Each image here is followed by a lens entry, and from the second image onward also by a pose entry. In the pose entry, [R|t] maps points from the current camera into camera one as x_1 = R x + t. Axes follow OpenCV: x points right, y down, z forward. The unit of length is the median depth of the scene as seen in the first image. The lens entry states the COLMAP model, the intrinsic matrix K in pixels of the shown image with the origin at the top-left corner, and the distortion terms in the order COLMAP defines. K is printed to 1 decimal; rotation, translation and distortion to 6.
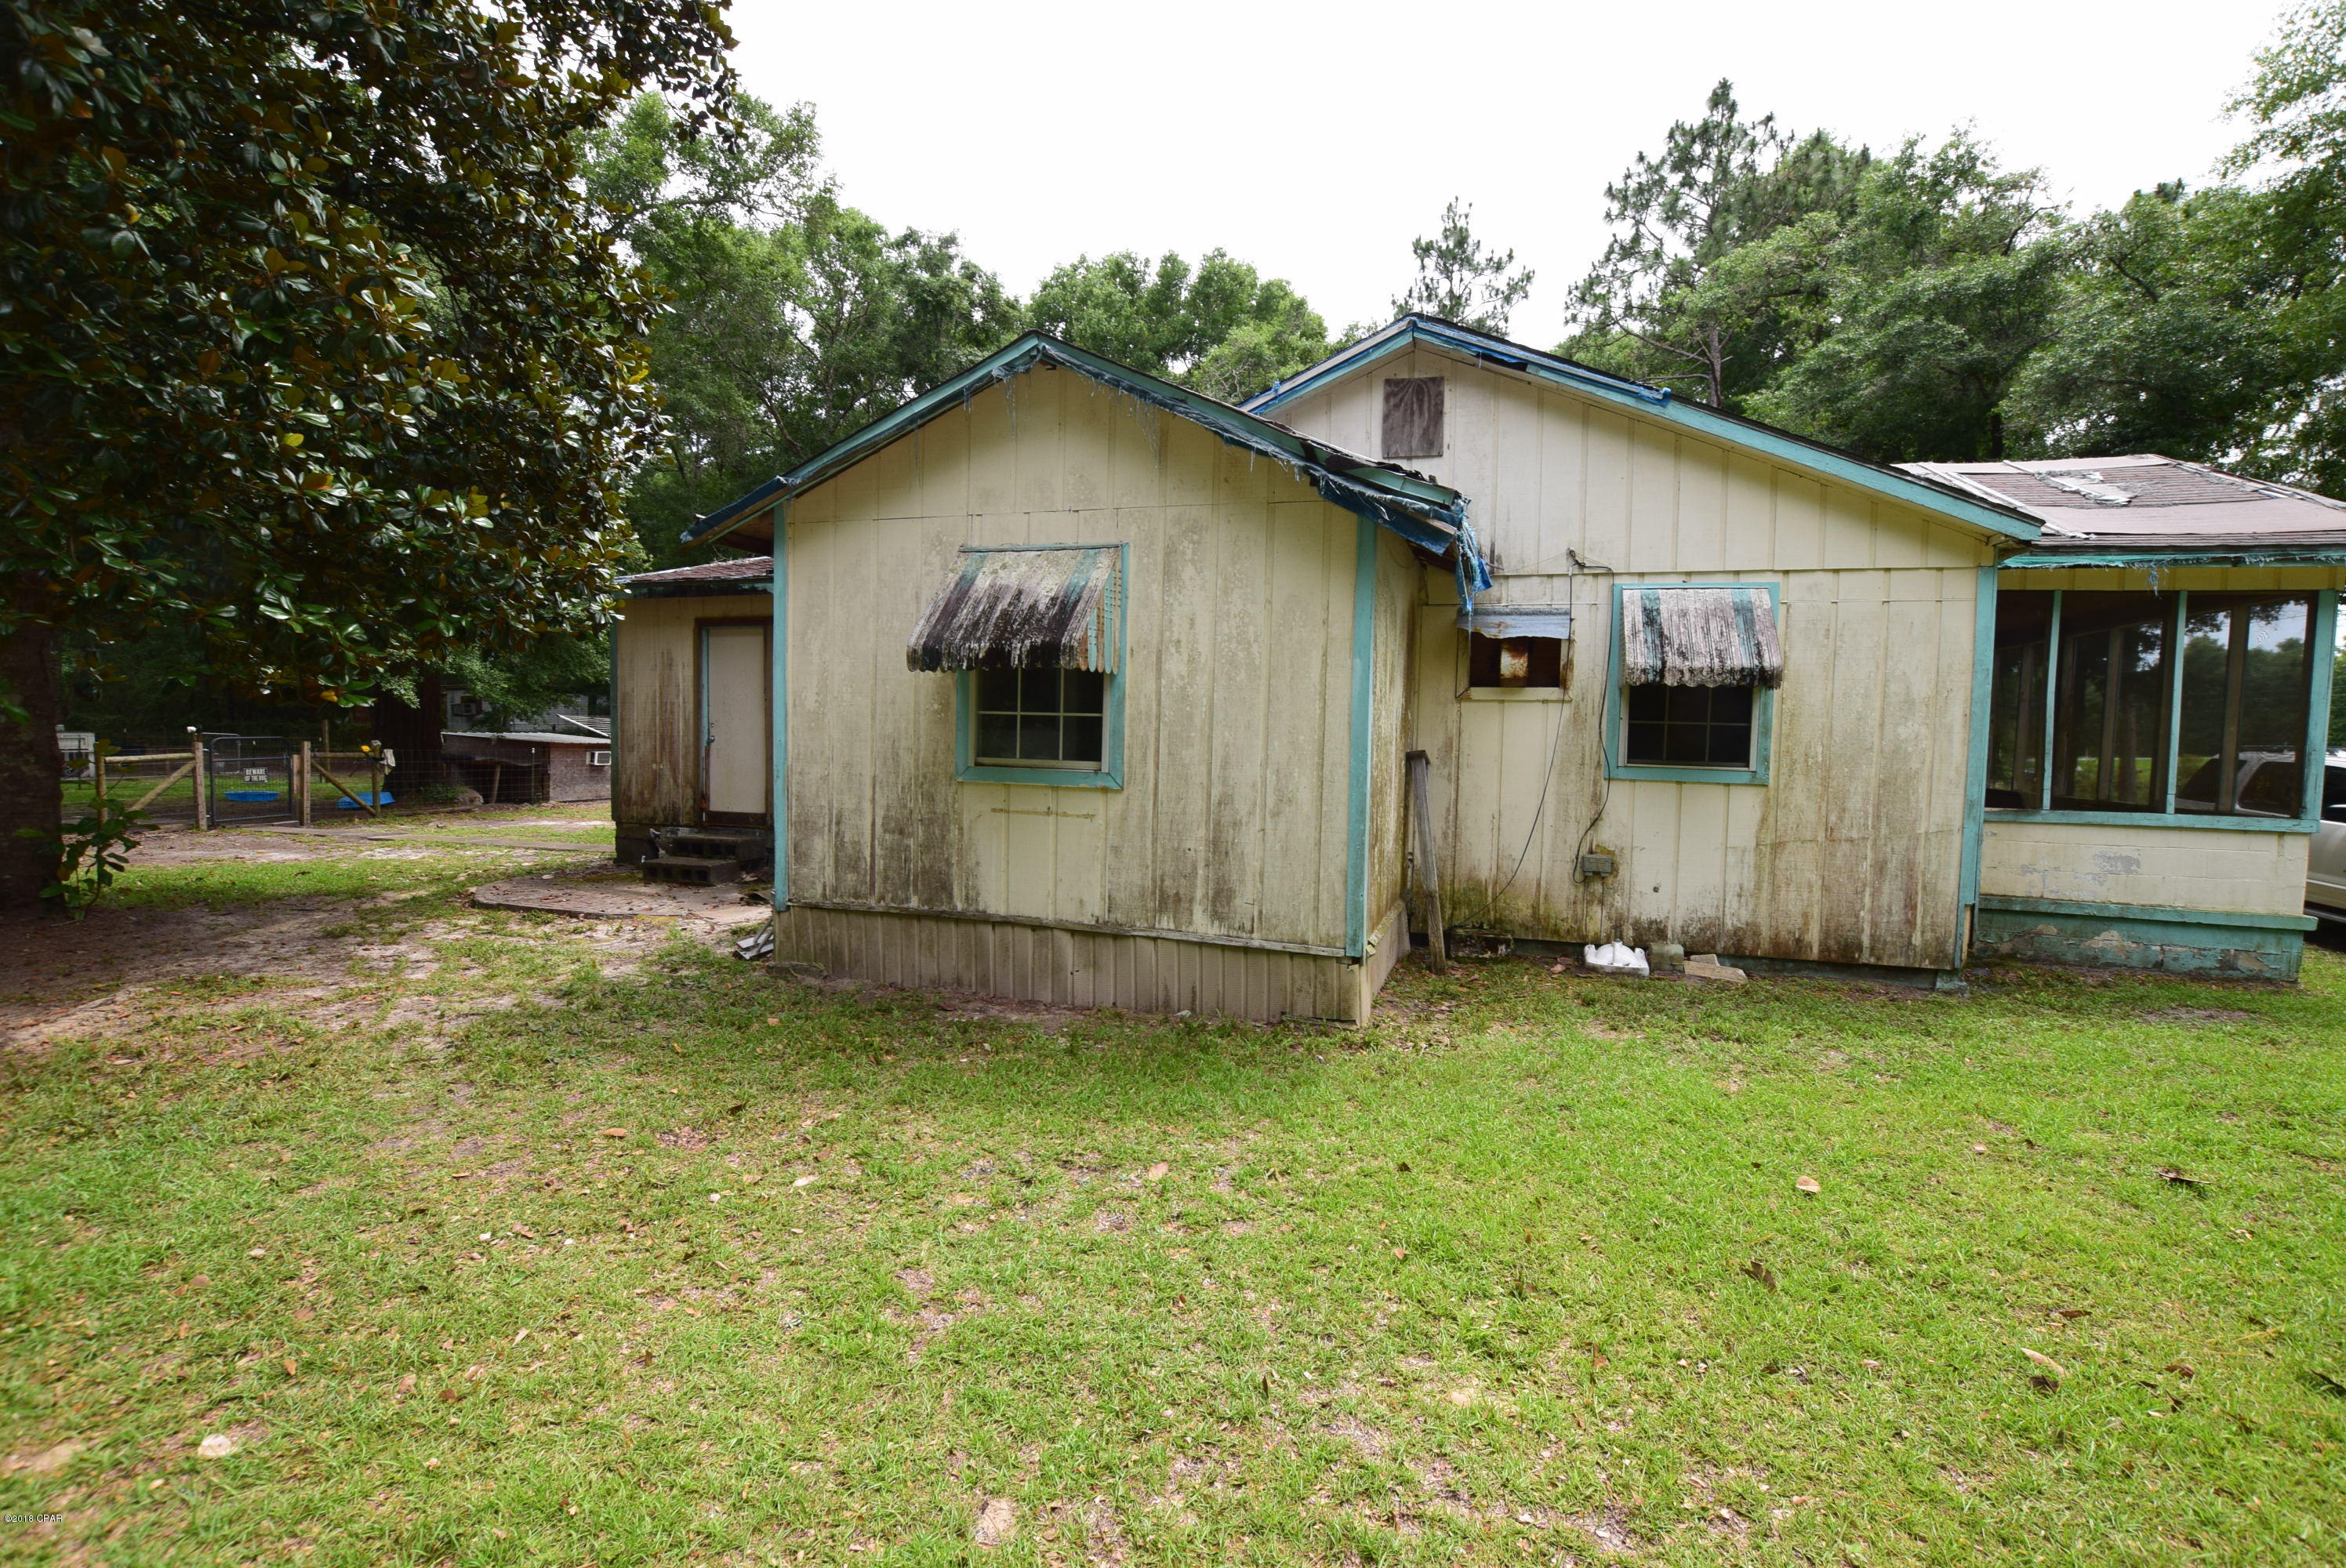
lens RADIAL K [[1035.7, 0, 1187.5], [0, 1035.7, 783.8], [0, 0, 1]] dist [-0.037414, 0.007025]
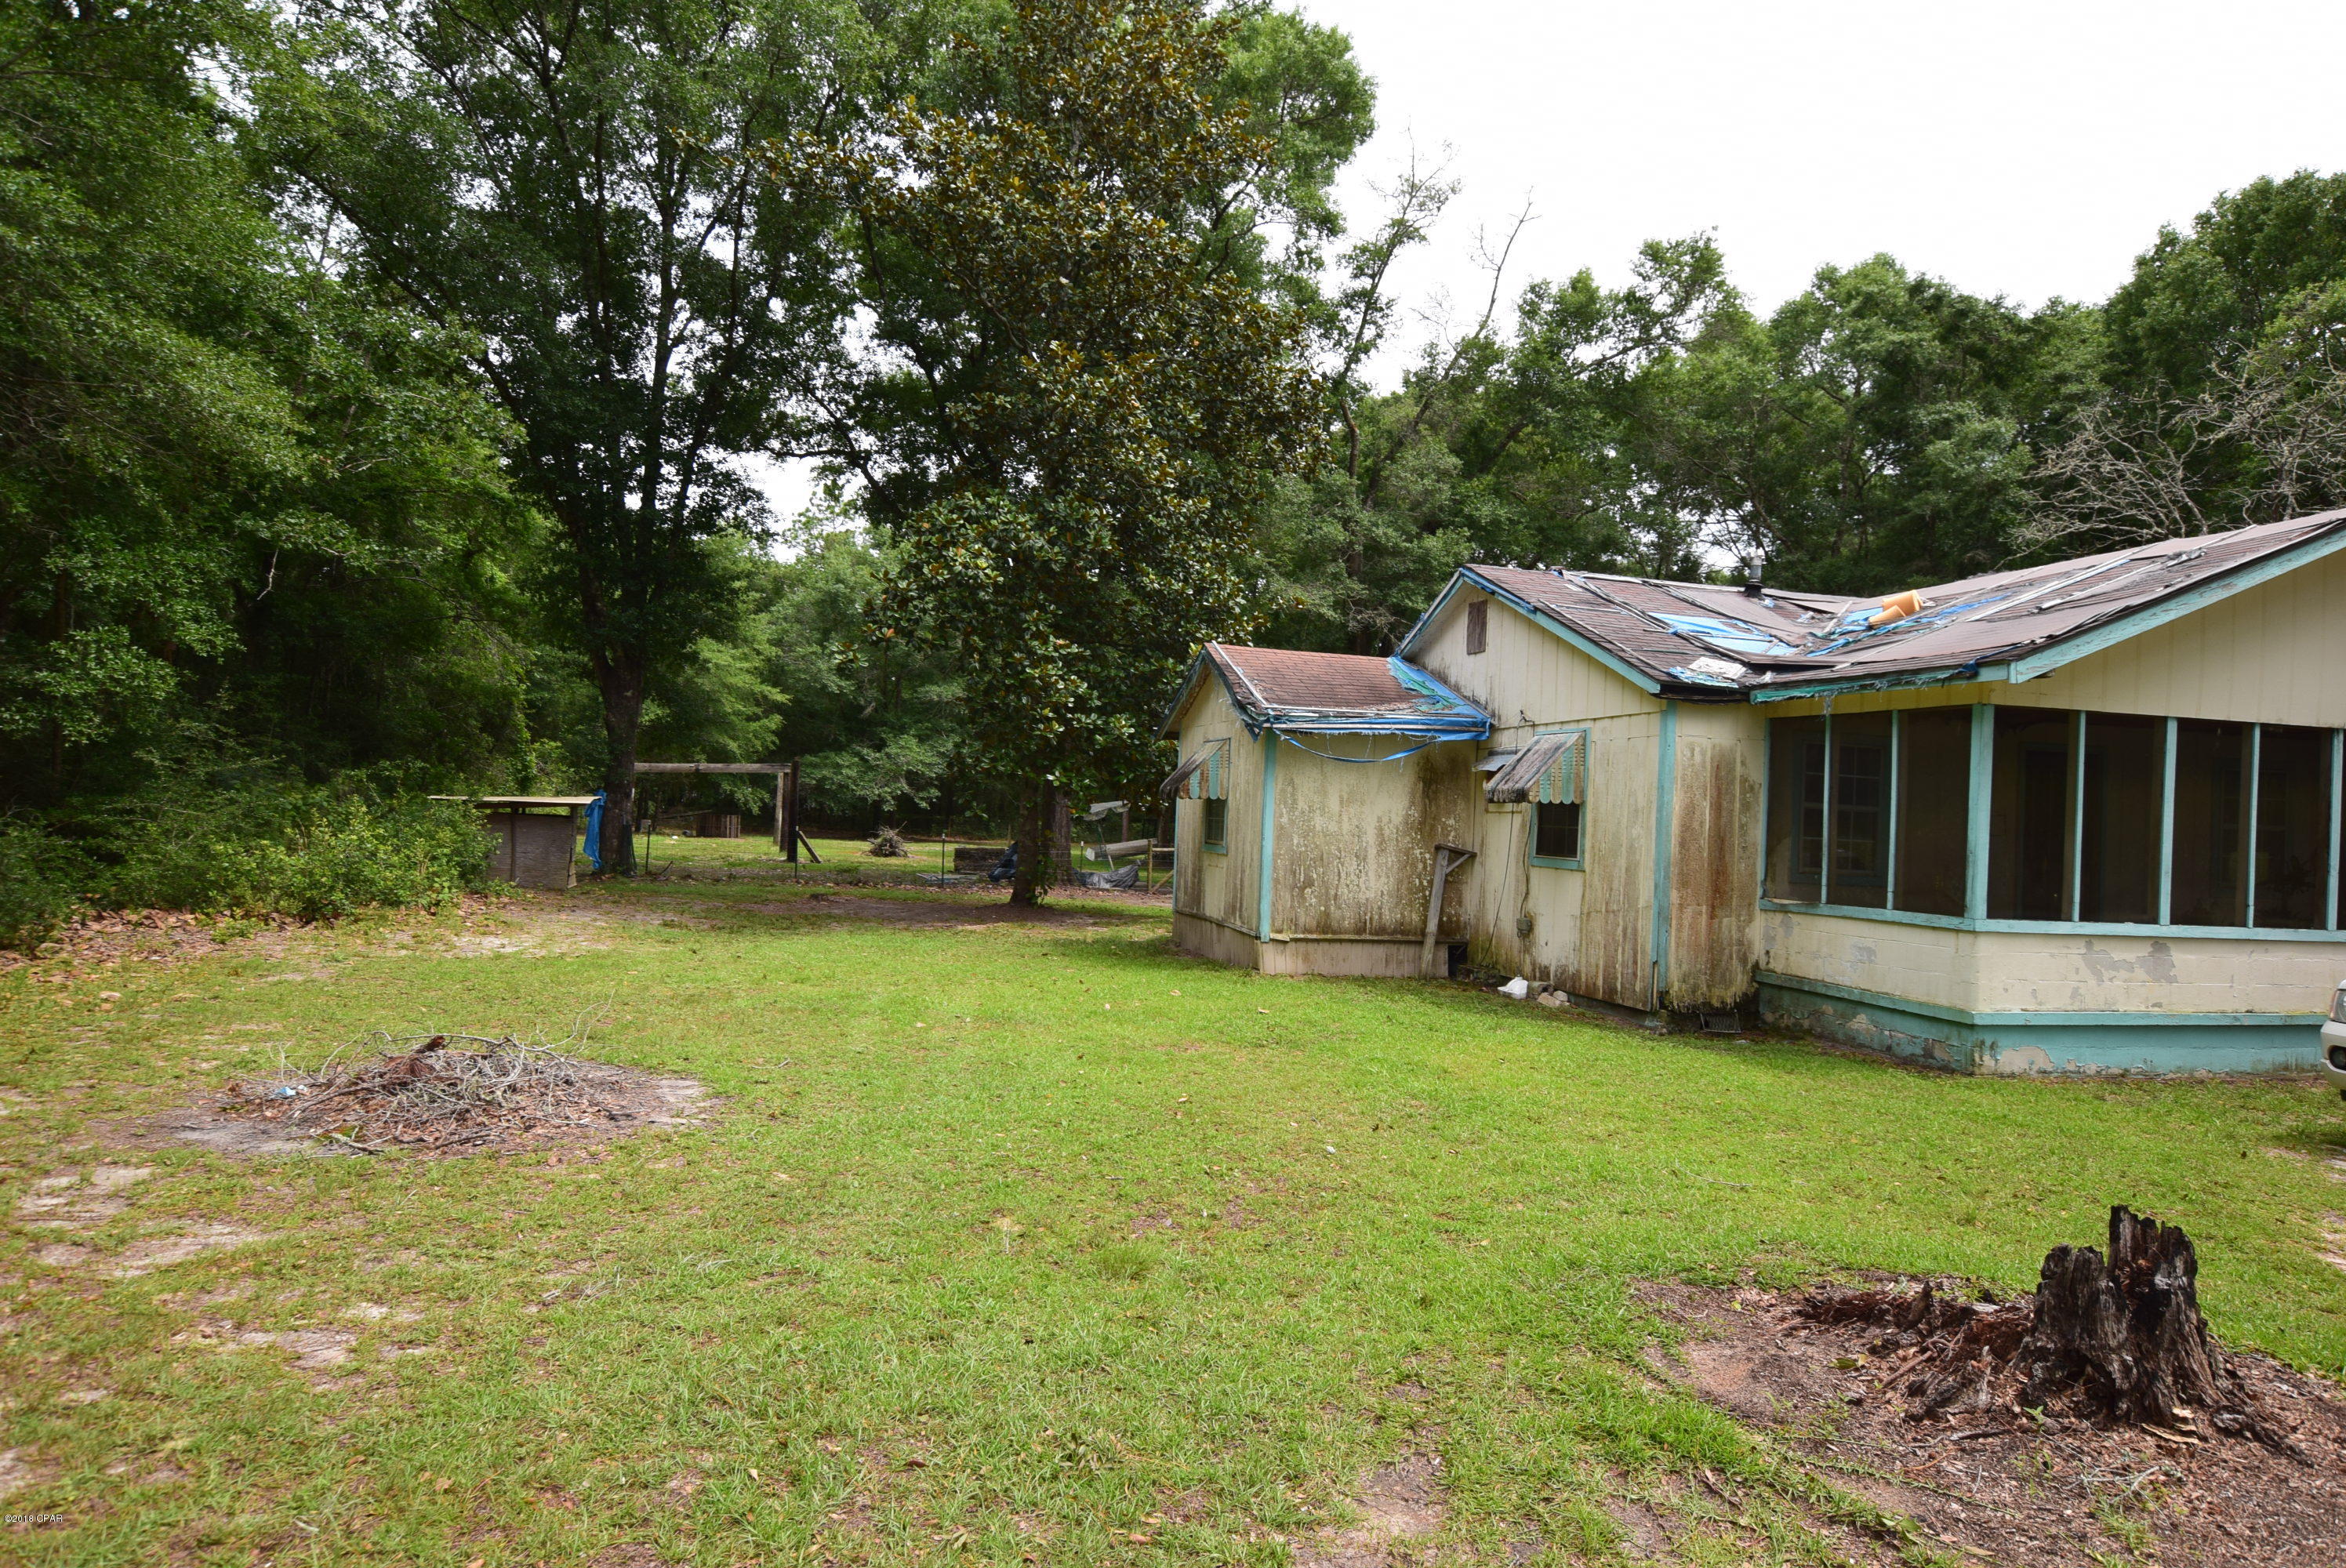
lens RADIAL K [[1454.7, 0, 1162.4], [0, 1454.7, 782.9], [0, 0, 1]] dist [-0.011520, 0.002860]
pose [[0.524520, -0.020699, -0.851146, 1.761350], [-0.072487, 0.994989, -0.068868, 0.054278], [0.848307, 0.097820, 0.520391, -0.482359]]
